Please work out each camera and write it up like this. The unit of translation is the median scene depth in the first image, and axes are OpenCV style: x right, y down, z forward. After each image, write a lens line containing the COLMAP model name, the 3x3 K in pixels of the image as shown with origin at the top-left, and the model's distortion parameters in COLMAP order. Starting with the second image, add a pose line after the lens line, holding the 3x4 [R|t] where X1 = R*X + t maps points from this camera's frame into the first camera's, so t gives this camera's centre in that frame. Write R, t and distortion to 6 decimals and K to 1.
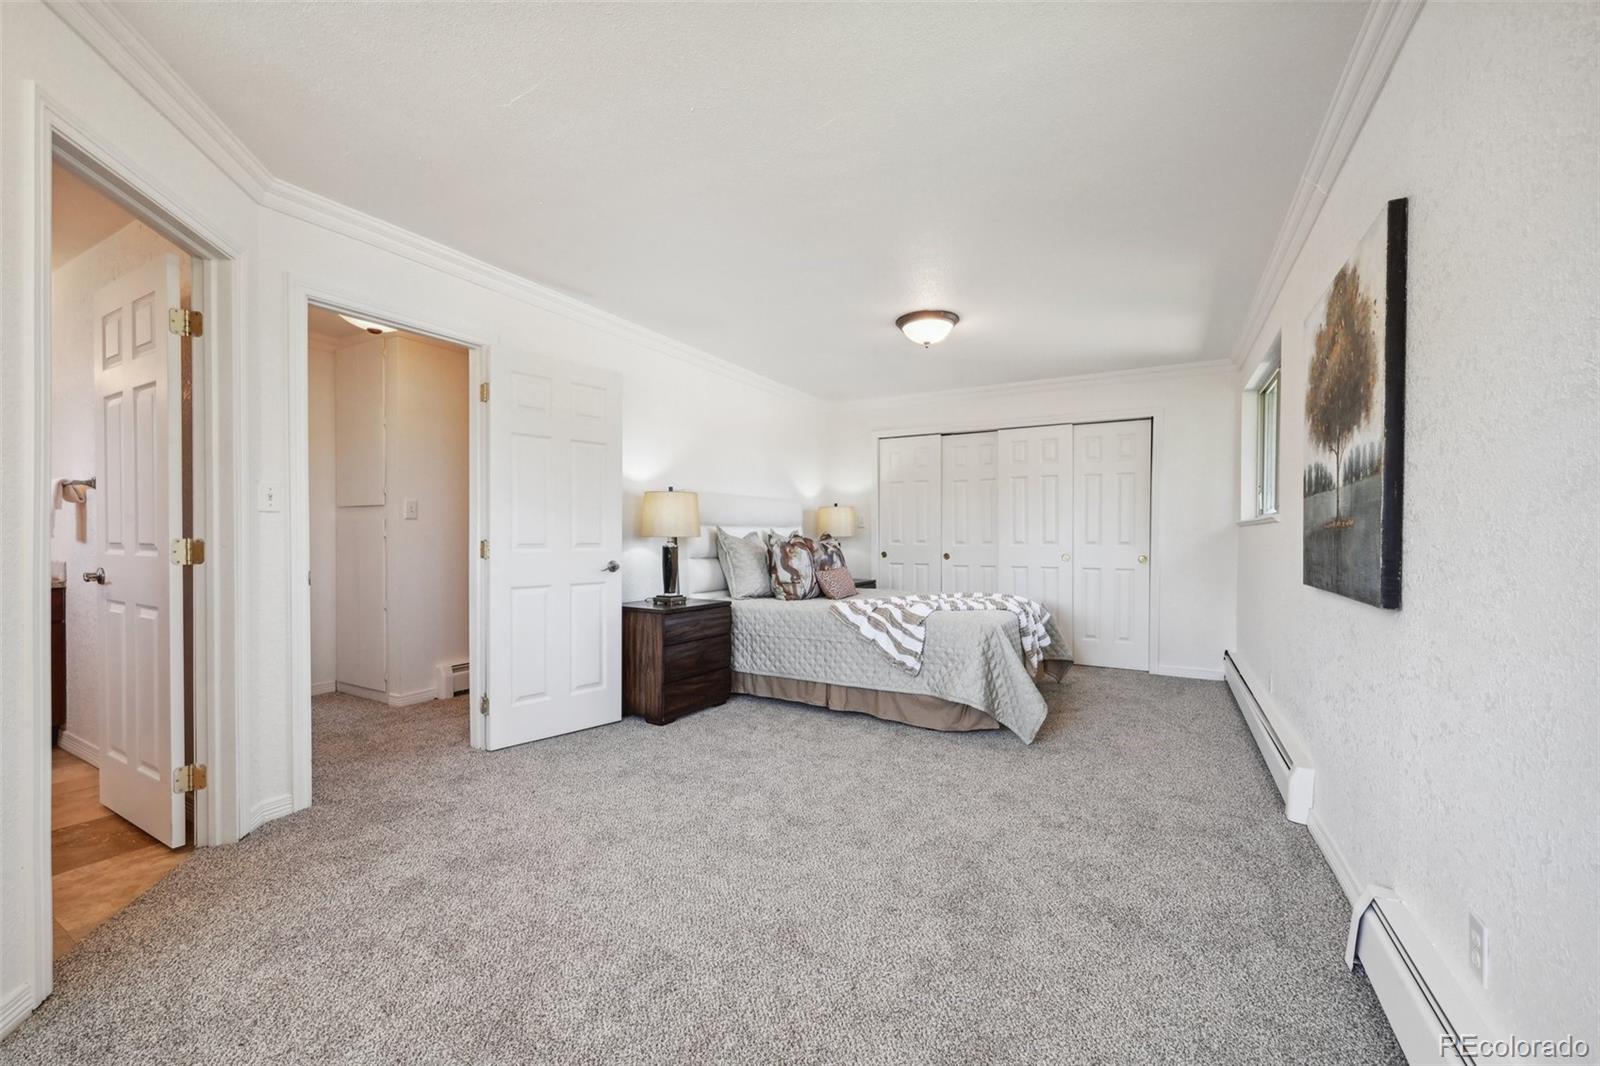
lens RADIAL K [[635.8, 0, 790.9], [0, 635.8, 536.4], [0, 0, 1]] dist [-0.001398, -0.000295]
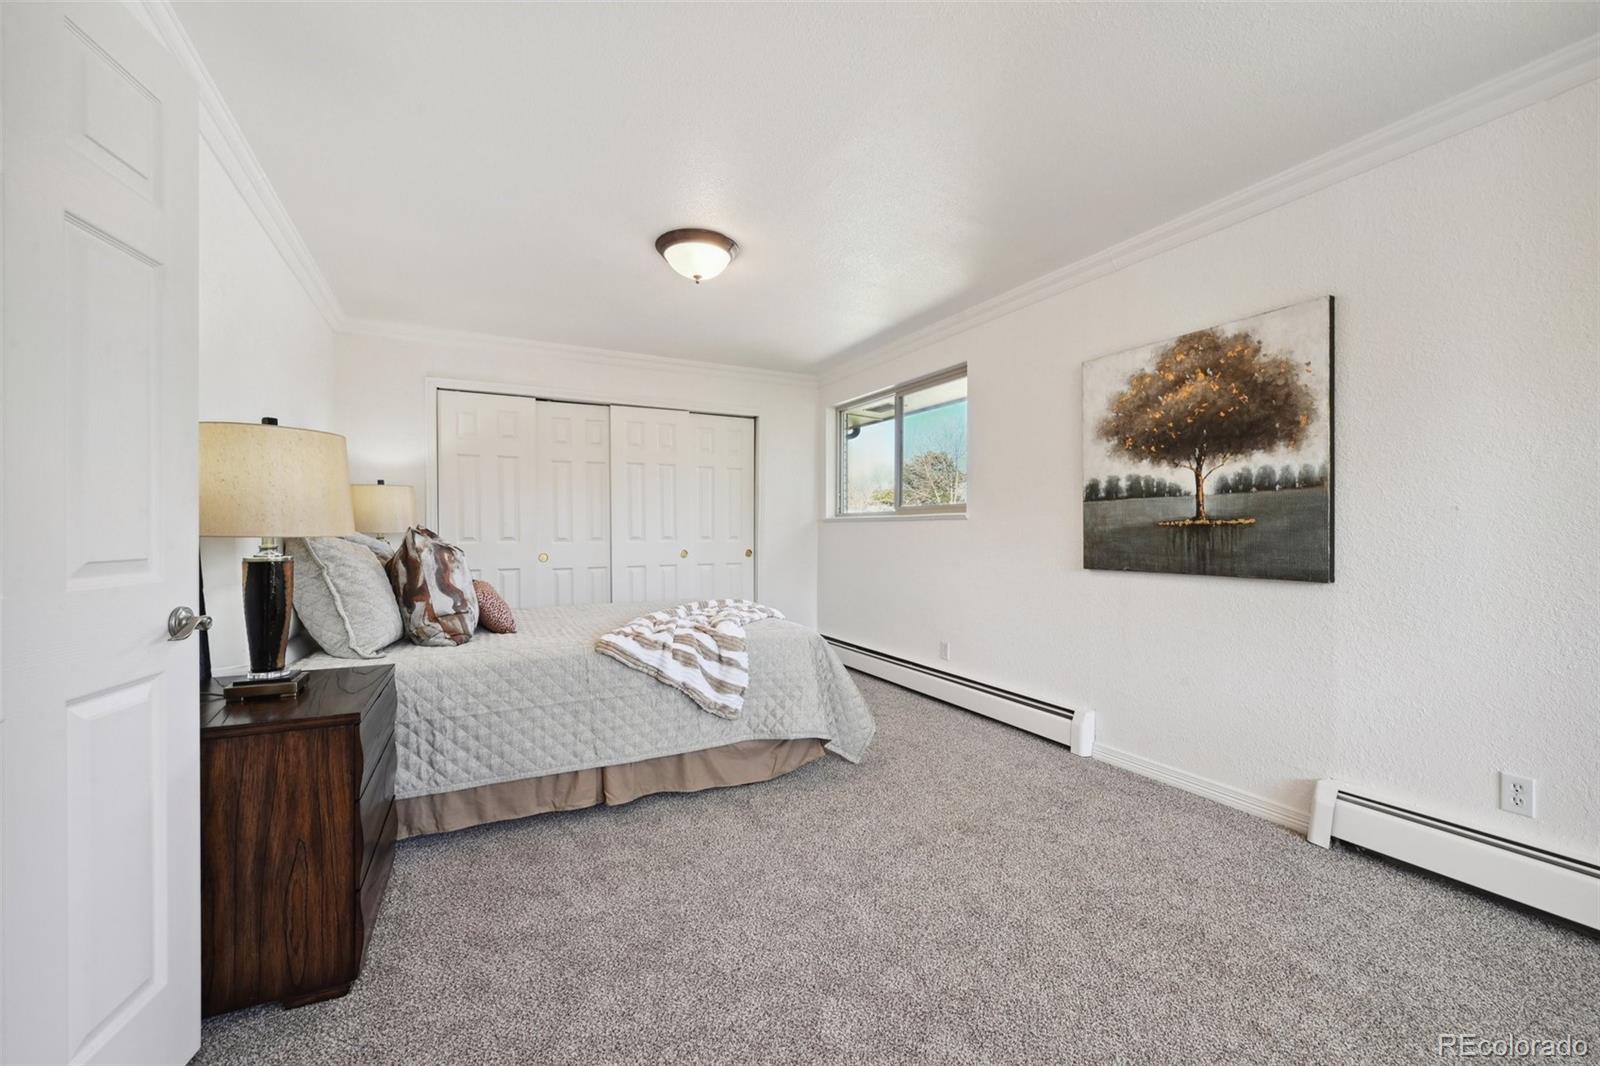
lens RADIAL K [[635.8, 0, 790.9], [0, 635.8, 536.4], [0, 0, 1]] dist [-0.001398, -0.000295]
pose [[0.546184, -0.010144, 0.837604, -0.361615], [0.002637, 0.999943, 0.010390, -0.002847], [-0.837661, -0.003466, 0.546179, 0.495402]]
